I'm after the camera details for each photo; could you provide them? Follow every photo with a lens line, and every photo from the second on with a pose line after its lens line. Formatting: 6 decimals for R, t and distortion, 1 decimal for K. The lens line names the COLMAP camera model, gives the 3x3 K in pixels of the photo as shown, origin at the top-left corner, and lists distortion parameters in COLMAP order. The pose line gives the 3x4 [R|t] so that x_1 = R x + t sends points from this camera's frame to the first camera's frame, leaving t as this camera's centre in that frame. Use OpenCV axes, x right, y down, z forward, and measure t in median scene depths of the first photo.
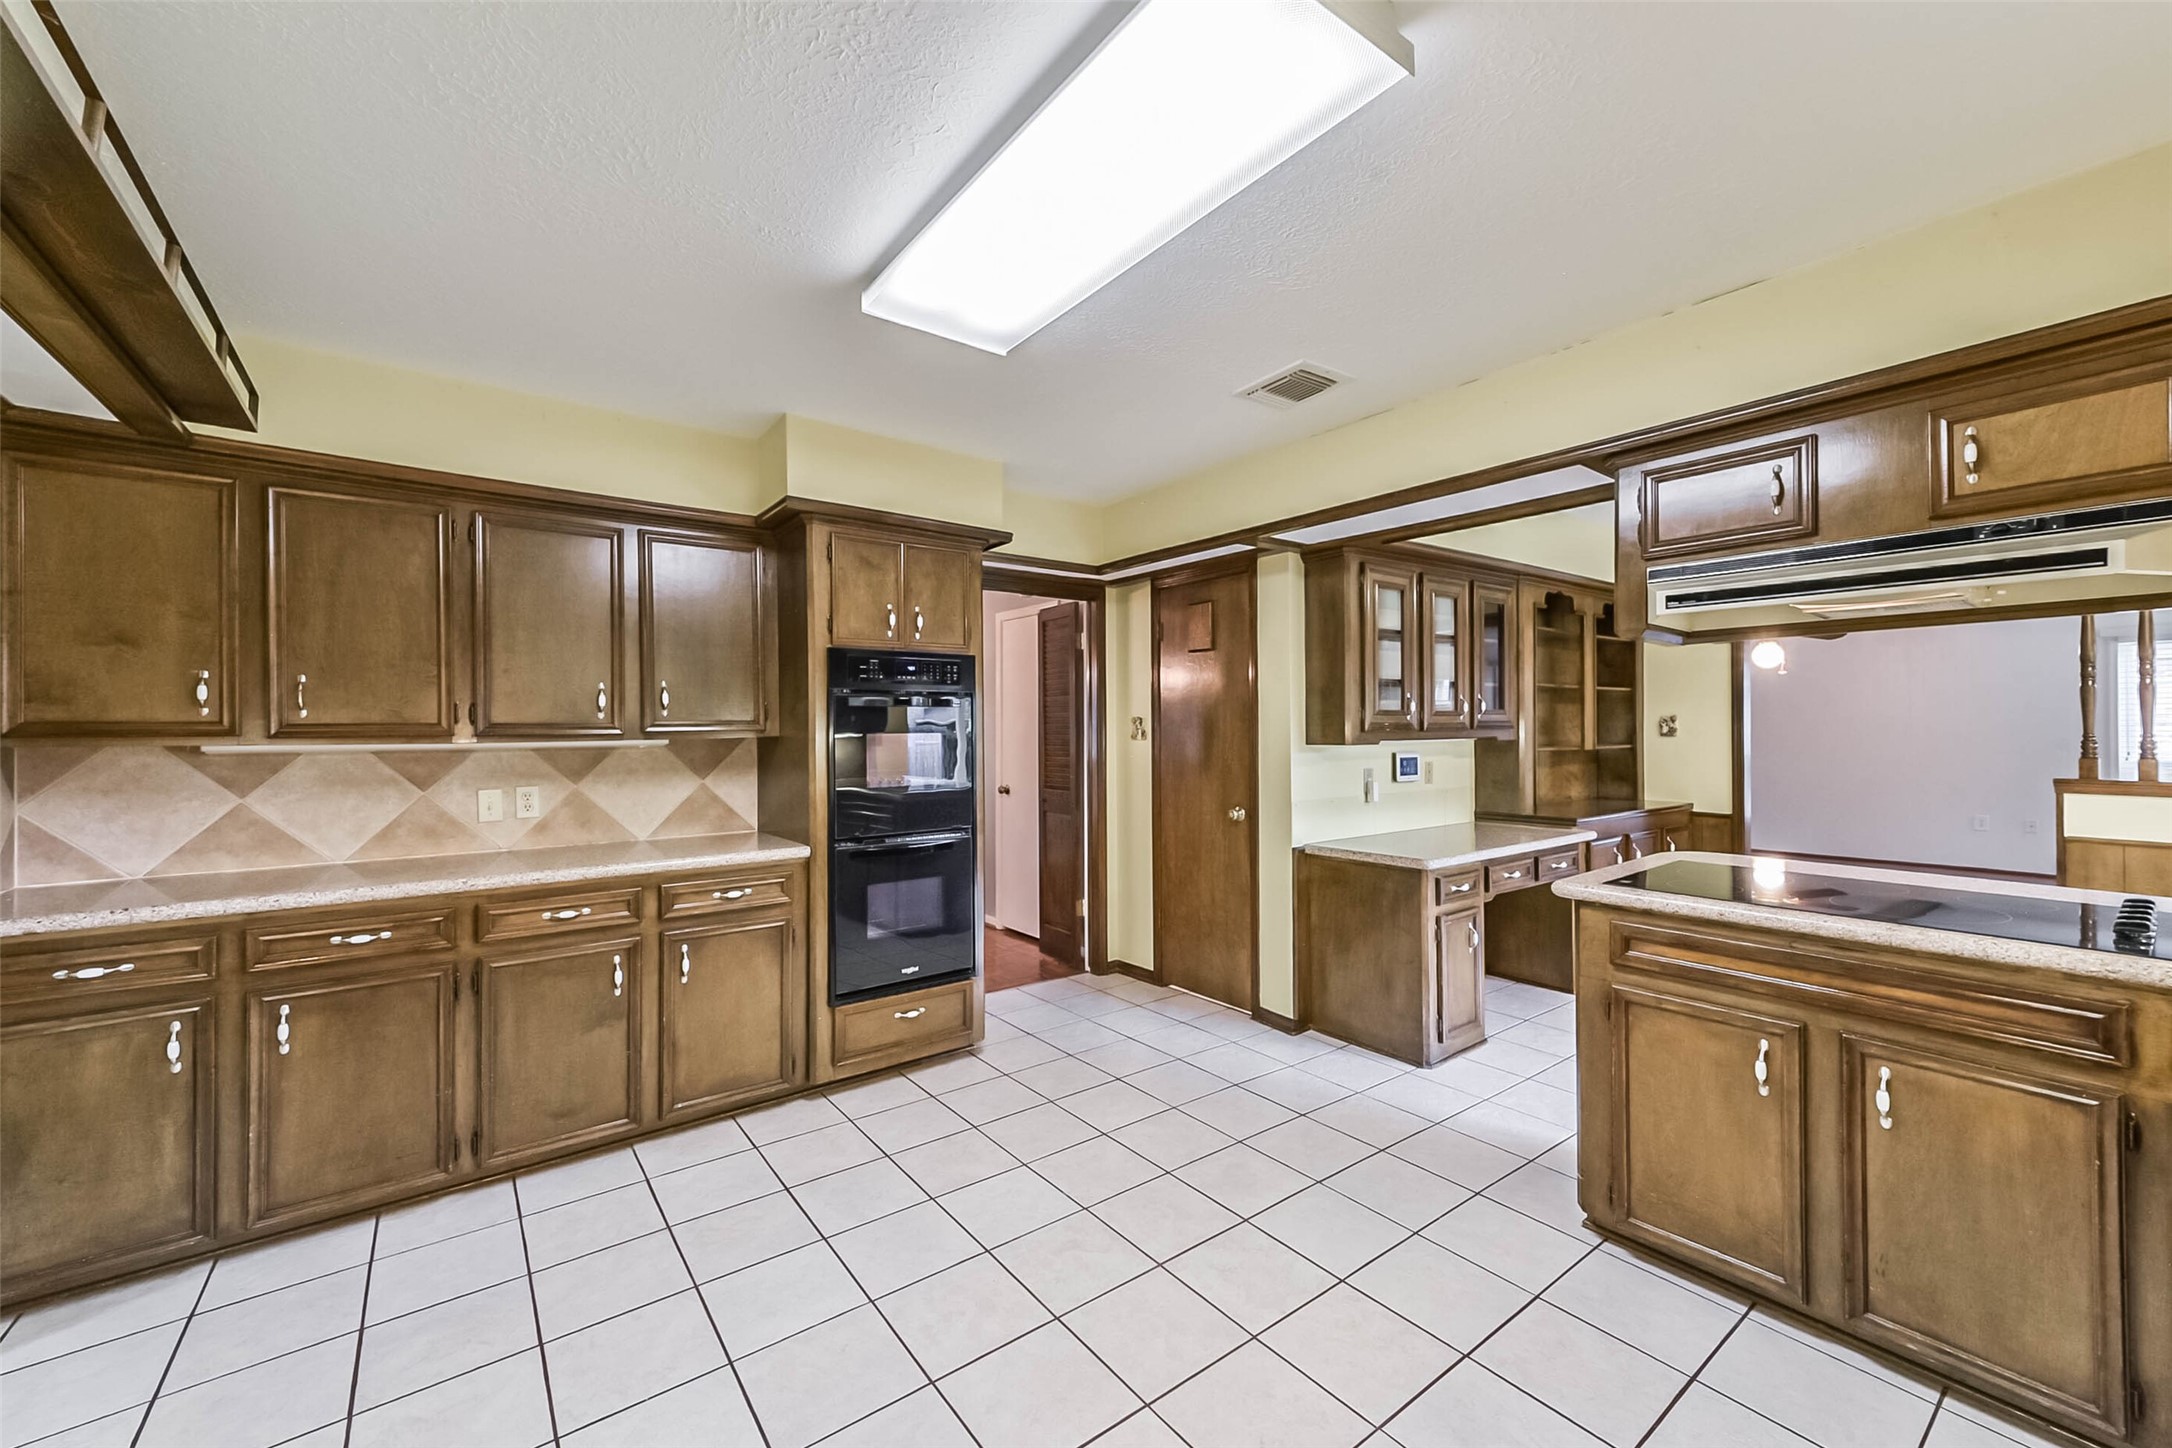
lens RADIAL K [[858.6, 0, 1086.0], [0, 858.6, 724.0], [0, 0, 1]] dist [-0.014887, 0.000745]
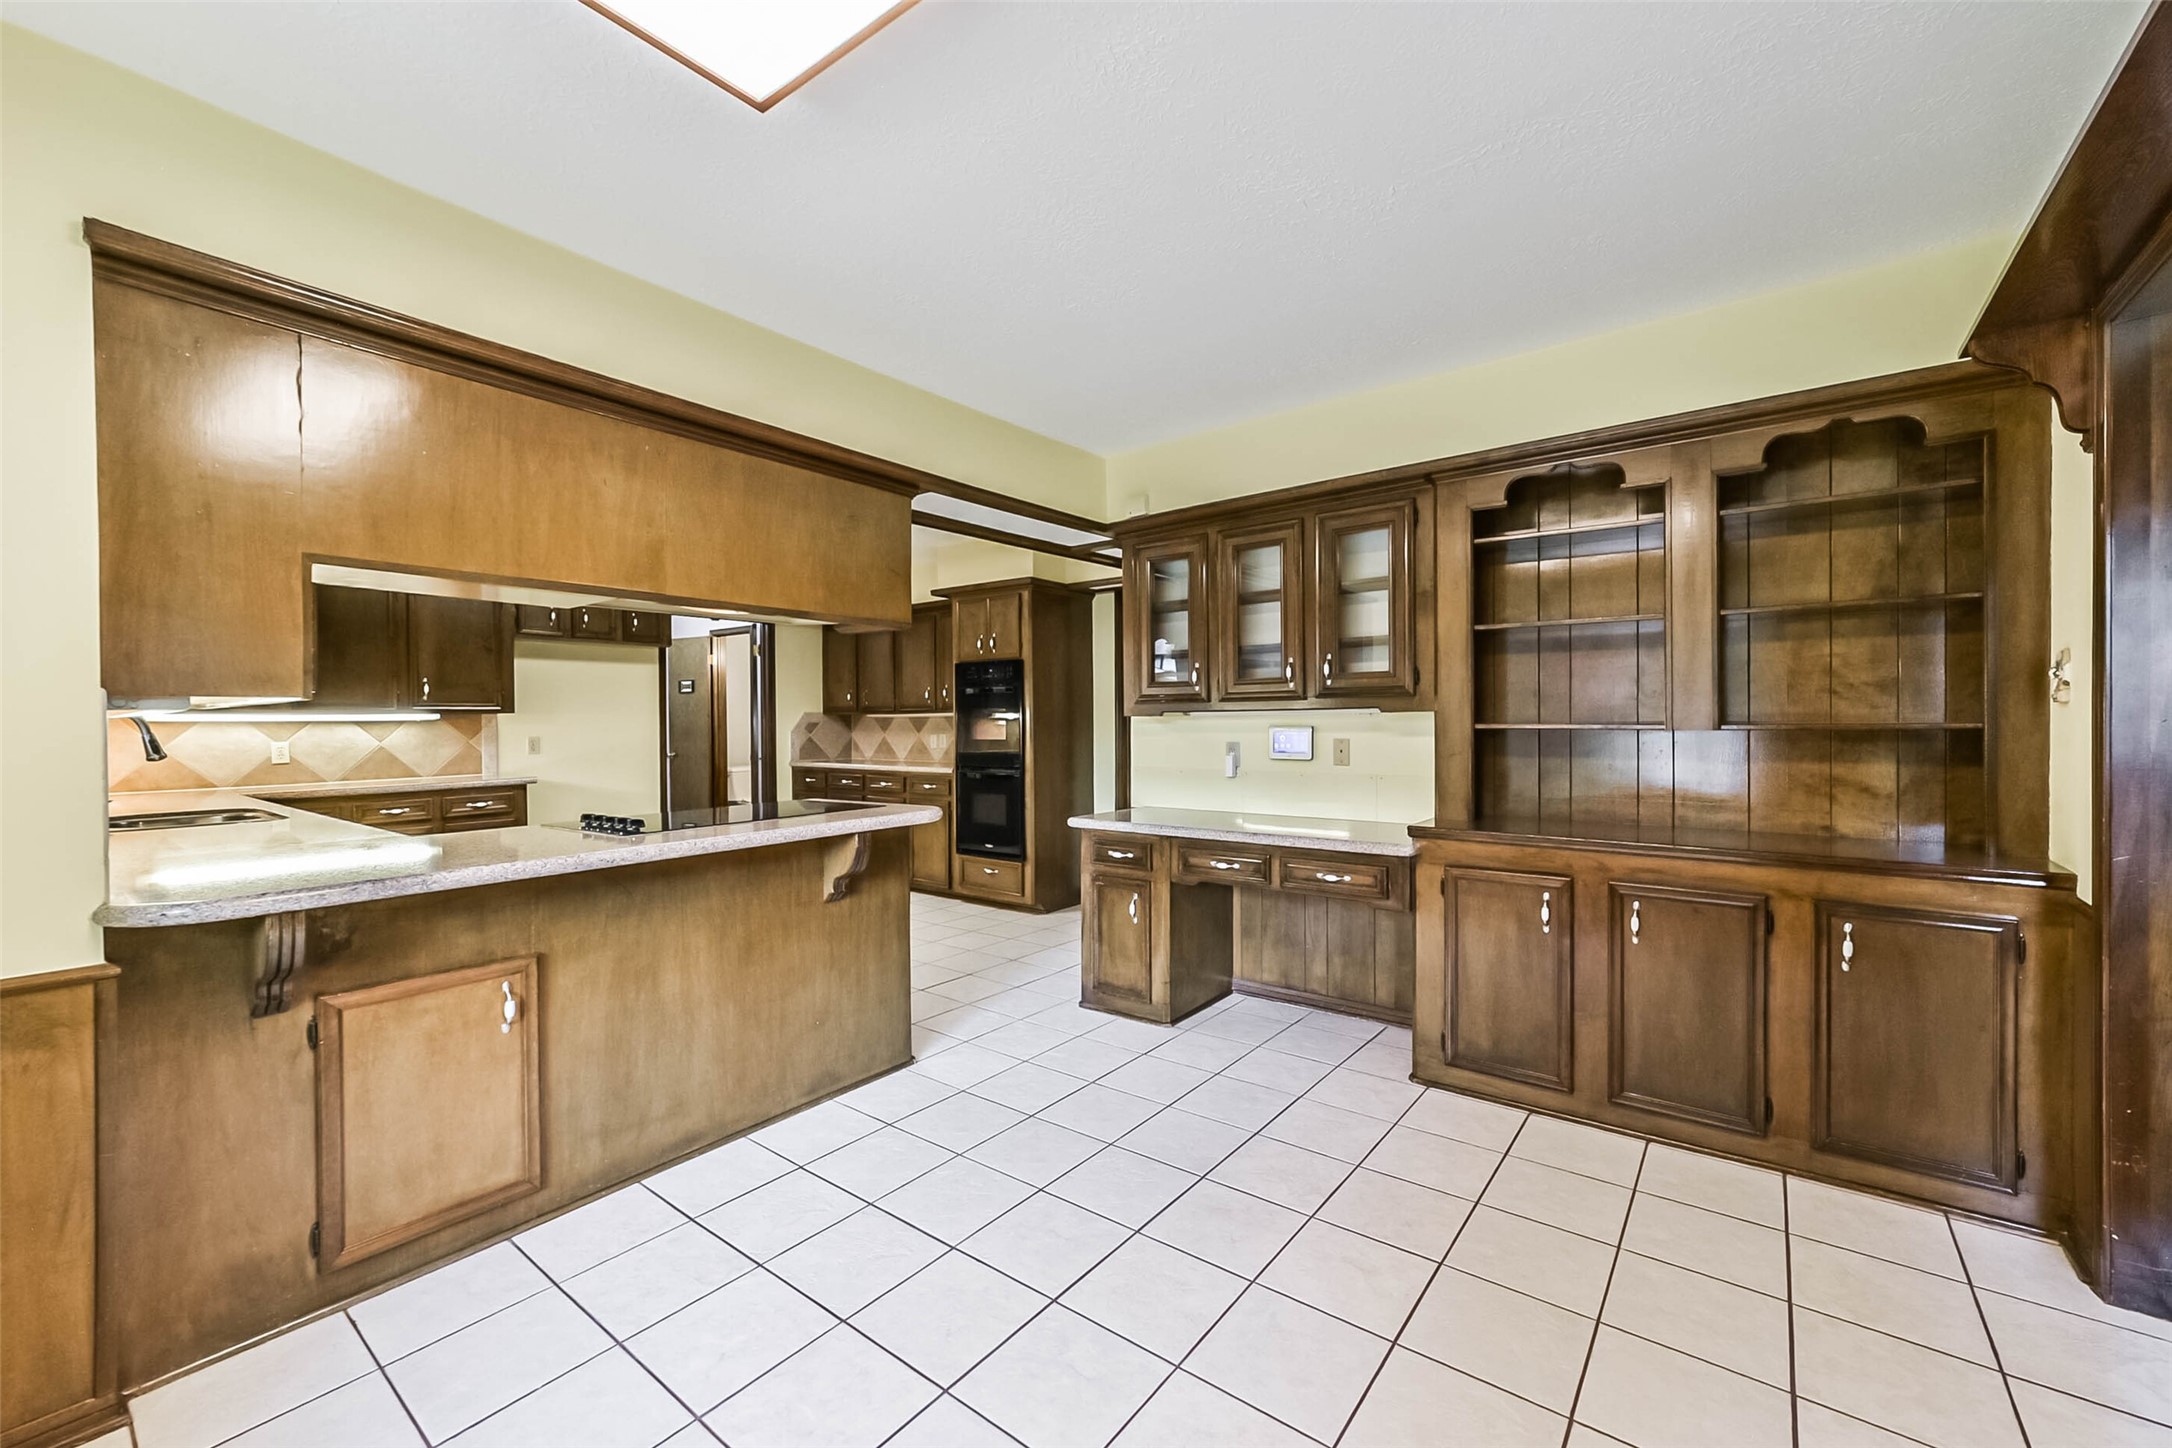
lens RADIAL K [[858.6, 0, 1086.0], [0, 858.6, 724.0], [0, 0, 1]] dist [-0.014887, 0.000745]
pose [[0.261842, 0.009183, -0.965067, 1.468500], [0.005962, 0.999920, 0.011132, 0.024394], [0.965092, -0.008668, 0.261767, 0.722741]]
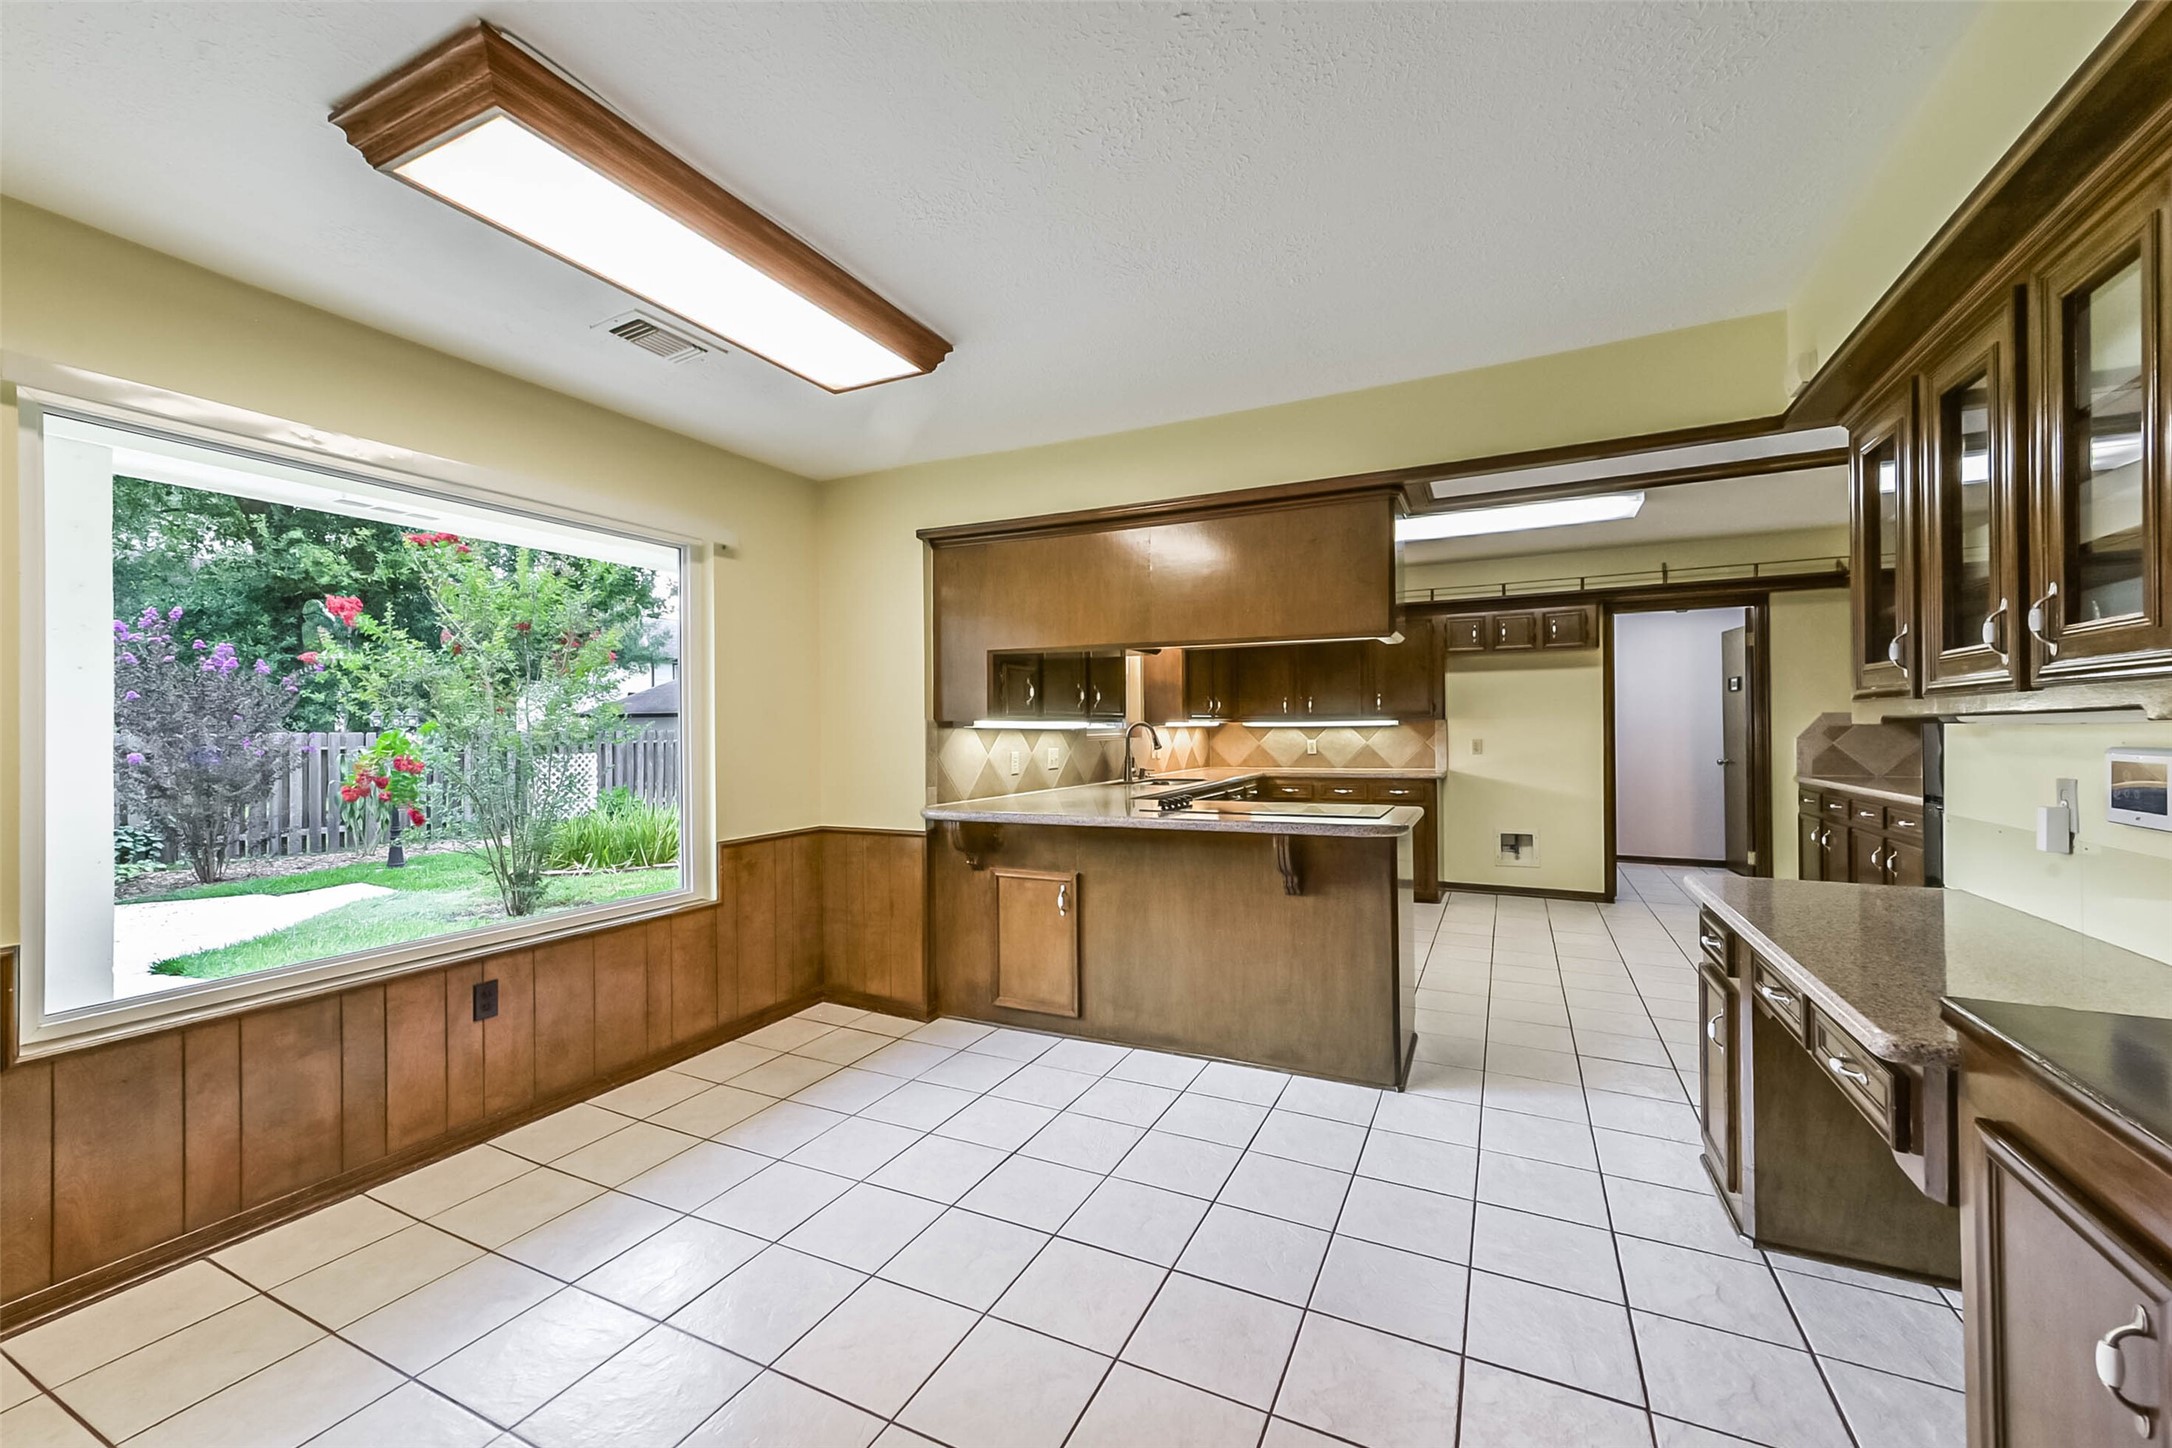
lens RADIAL K [[823.0, 0, 1086.0], [0, 823.0, 724.0], [0, 0, 1]] dist [-0.005590, 0.000047]
pose [[-0.893145, 0.011652, -0.449617, 1.196379], [0.014701, 0.999887, -0.003289, 0.020367], [0.449528, -0.009548, -0.893215, 1.389960]]
